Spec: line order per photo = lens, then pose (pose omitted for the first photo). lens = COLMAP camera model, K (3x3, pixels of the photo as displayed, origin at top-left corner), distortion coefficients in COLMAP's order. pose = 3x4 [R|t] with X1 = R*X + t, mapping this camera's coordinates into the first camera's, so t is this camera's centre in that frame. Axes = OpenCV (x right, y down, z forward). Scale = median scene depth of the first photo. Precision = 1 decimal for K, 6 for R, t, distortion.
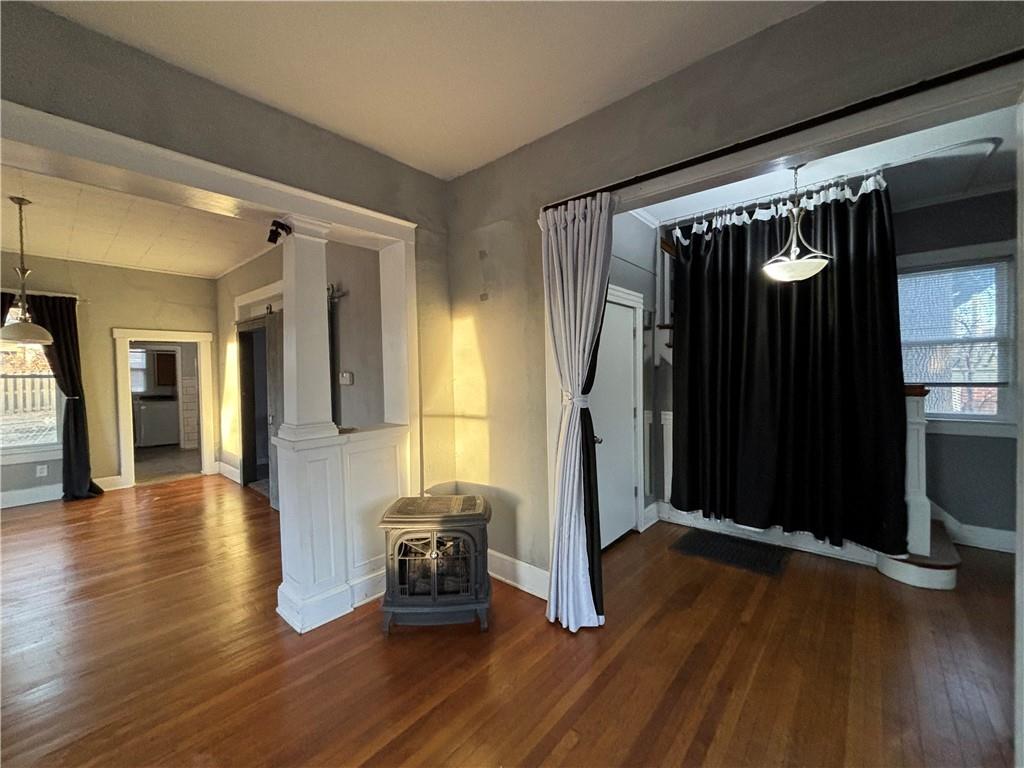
lens RADIAL K [[412.3, 0, 512.9], [0, 412.3, 382.6], [0, 0, 1]] dist [0.001008, -0.000472]
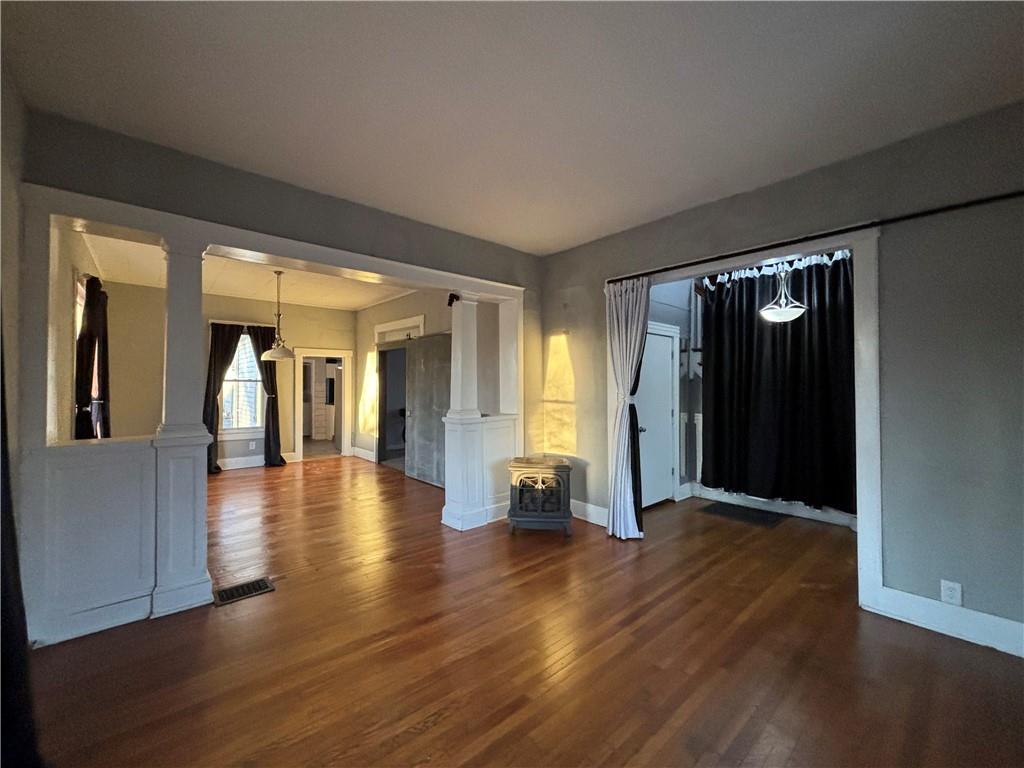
lens RADIAL K [[412.3, 0, 512.9], [0, 412.3, 382.6], [0, 0, 1]] dist [0.001008, -0.000472]
pose [[0.991280, 0.014200, -0.131002, -0.066753], [-0.018045, 0.999439, -0.028211, 0.026292], [0.130528, 0.030329, 0.990981, -0.566183]]
